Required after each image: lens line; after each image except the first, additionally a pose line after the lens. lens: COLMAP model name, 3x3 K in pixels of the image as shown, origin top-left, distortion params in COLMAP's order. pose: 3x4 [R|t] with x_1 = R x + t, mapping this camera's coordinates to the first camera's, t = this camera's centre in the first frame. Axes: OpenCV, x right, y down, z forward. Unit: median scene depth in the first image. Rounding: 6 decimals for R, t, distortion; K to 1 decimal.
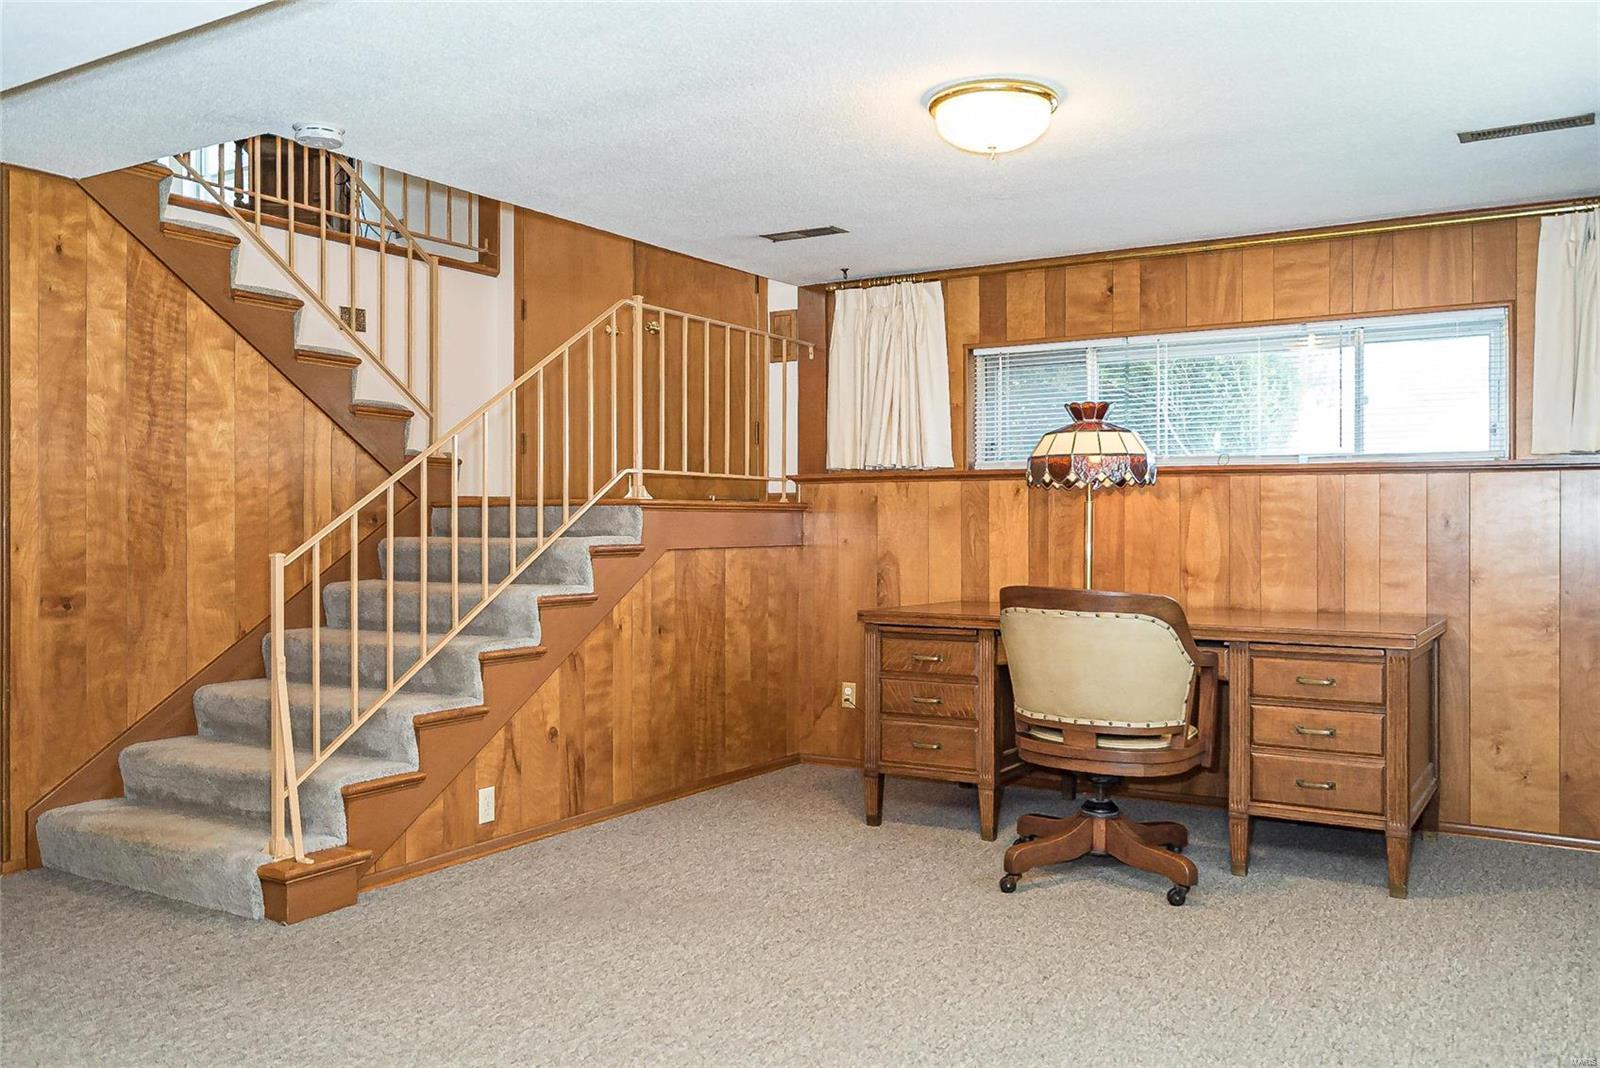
lens RADIAL K [[1285.9, 0, 784.3], [0, 1285.9, 524.6], [0, 0, 1]] dist [0.005550, -0.006242]
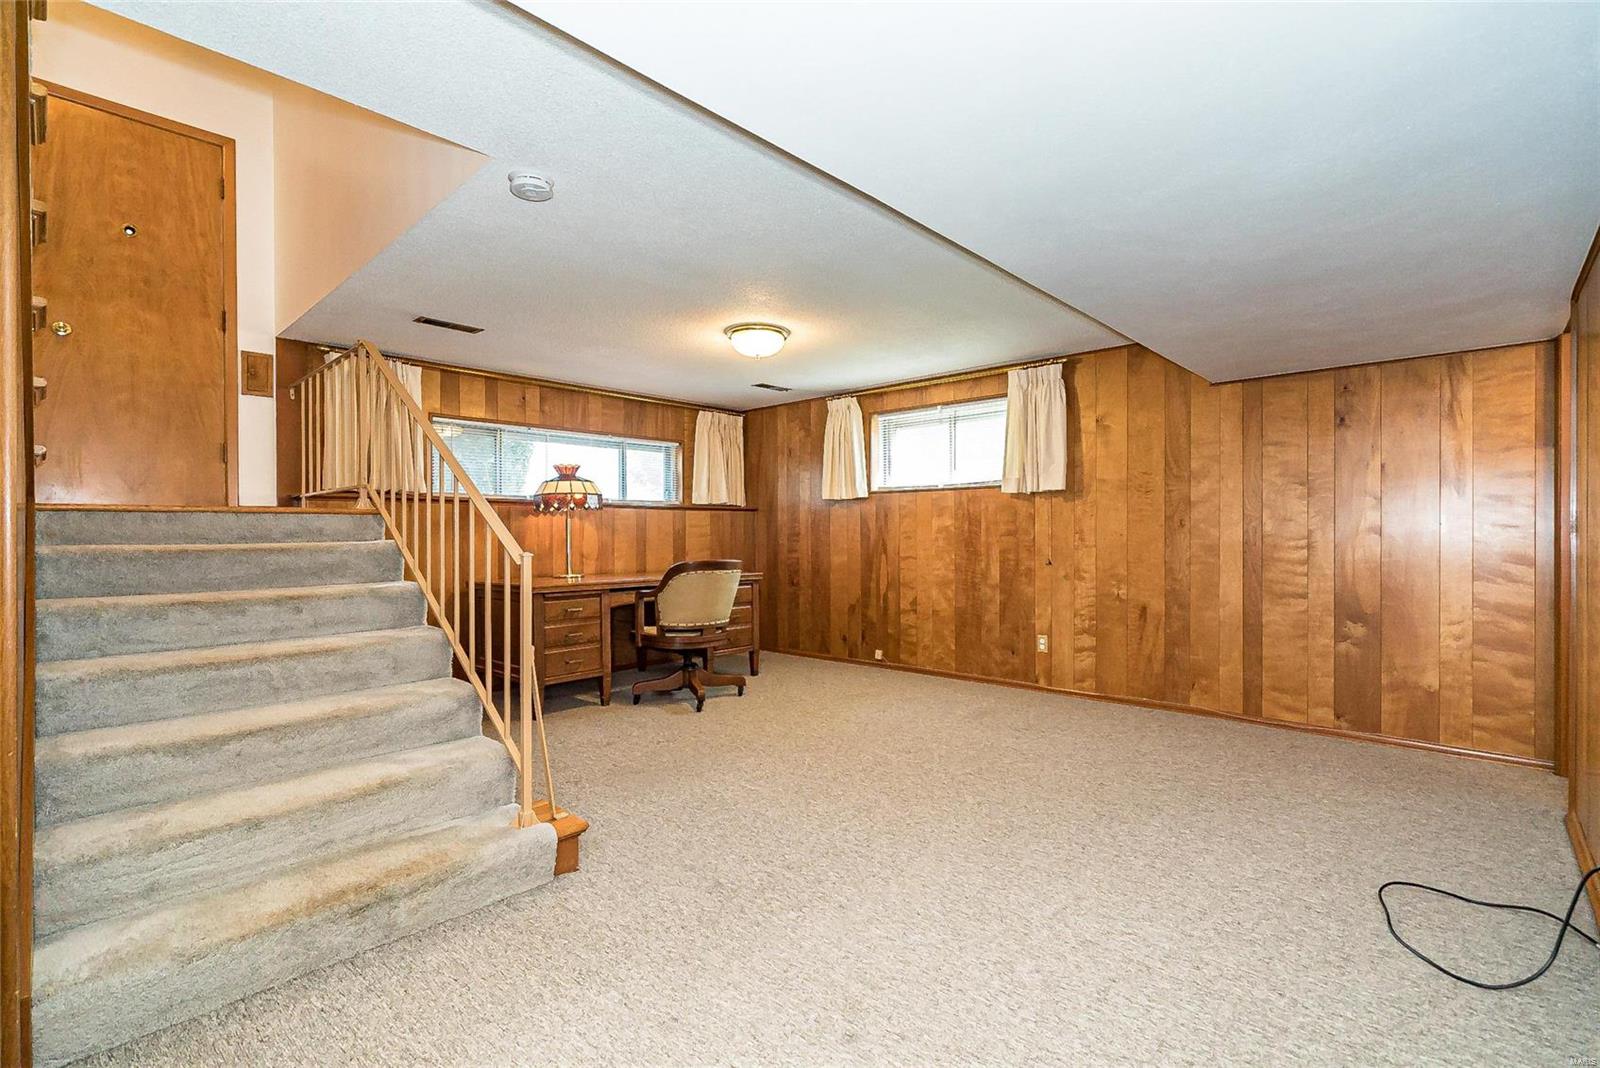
lens RADIAL K [[721.3, 0, 802.8], [0, 721.3, 533.8], [0, 0, 1]] dist [-0.000436, 0.000393]
pose [[0.198734, -0.001236, 0.980053, -0.700811], [0.005043, 0.999987, 0.000239, 0.004750], [-0.980040, 0.004895, 0.198738, 0.473100]]
